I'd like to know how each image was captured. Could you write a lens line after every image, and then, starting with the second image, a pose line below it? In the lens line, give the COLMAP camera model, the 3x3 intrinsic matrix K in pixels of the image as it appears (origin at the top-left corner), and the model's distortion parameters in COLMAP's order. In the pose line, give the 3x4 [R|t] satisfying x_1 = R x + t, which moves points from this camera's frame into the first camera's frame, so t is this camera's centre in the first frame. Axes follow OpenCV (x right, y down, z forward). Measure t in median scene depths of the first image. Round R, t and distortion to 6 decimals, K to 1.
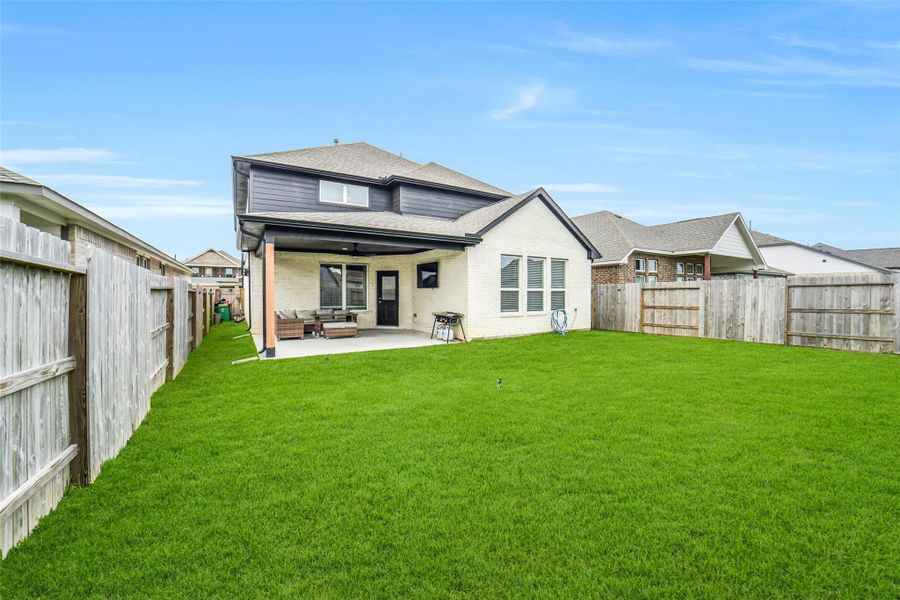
lens RADIAL K [[358.2, 0, 455.2], [0, 358.2, 298.3], [0, 0, 1]] dist [-0.000349, 0.000010]
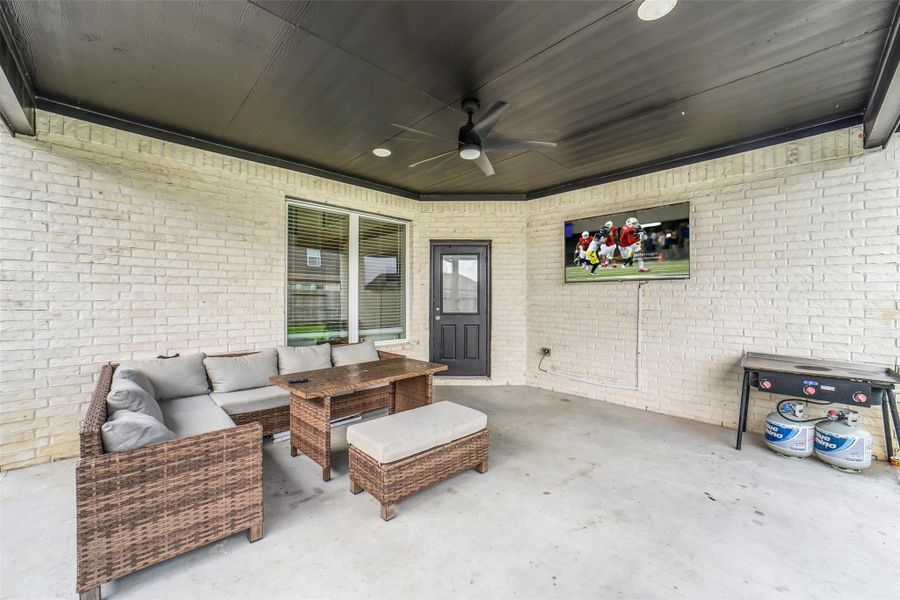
lens RADIAL K [[358.2, 0, 455.2], [0, 358.2, 298.3], [0, 0, 1]] dist [-0.000349, 0.000010]
pose [[0.975325, 0.002092, 0.220762, -0.286874], [-0.000520, 0.999974, -0.007180, -0.008619], [-0.220771, 0.006888, 0.975301, 0.620062]]
